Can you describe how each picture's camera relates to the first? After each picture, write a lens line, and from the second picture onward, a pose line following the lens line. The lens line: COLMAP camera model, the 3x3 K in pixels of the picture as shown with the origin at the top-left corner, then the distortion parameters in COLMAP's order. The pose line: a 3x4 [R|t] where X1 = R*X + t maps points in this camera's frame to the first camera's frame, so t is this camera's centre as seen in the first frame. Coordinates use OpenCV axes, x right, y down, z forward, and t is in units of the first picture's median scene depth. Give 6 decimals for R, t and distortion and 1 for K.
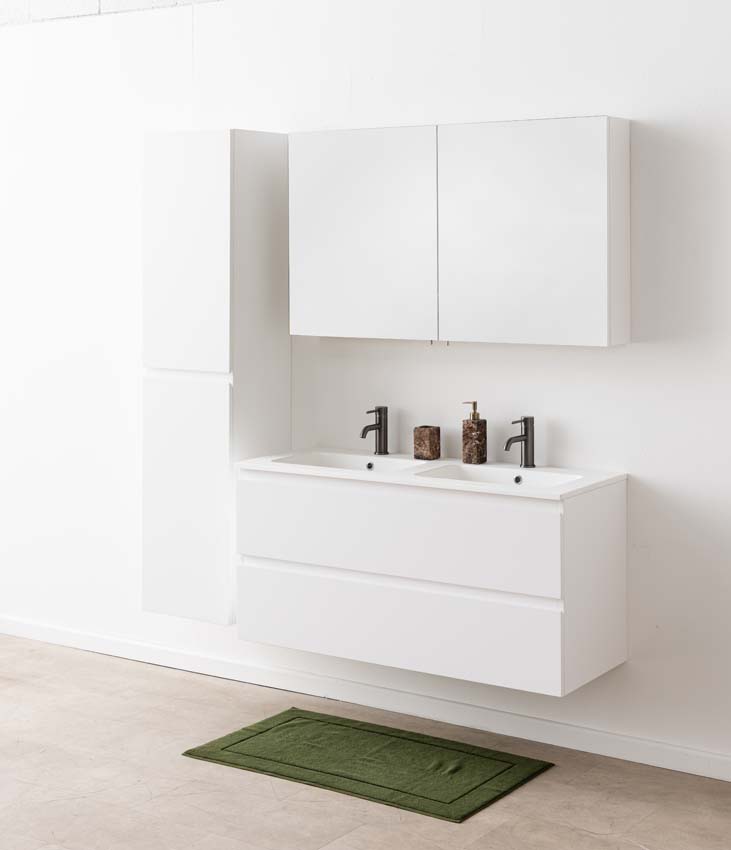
lens RADIAL K [[1493.6, 0, 365.5], [0, 1493.6, 425.0], [0, 0, 1]] dist [0.001932, 0.013604]
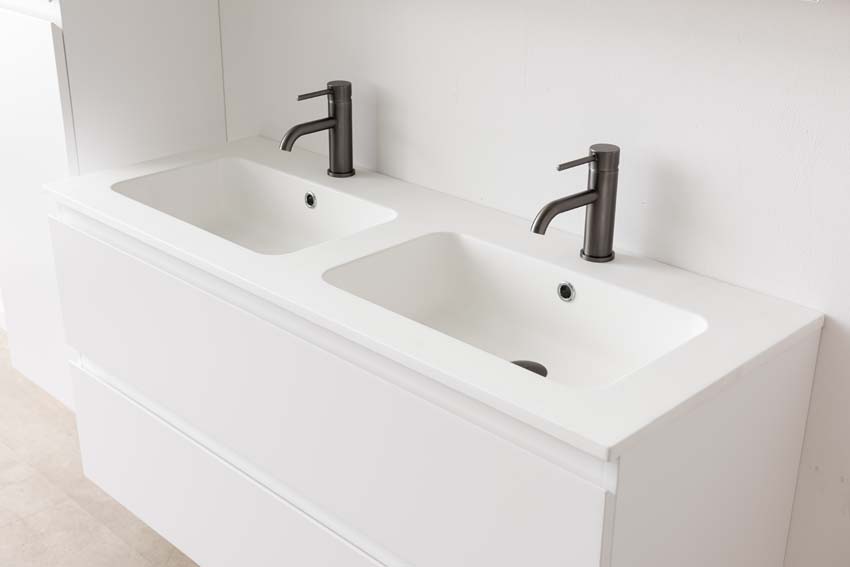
lens RADIAL K [[1095.5, 0, 425.0], [0, 1095.5, 283.5], [0, 0, 1]] dist [0.012544, 0.017907]
pose [[0.980232, 0.085293, -0.178522, 0.112003], [-0.032840, 0.959930, 0.278310, -0.051795], [0.195106, -0.266945, 0.943755, 0.651343]]
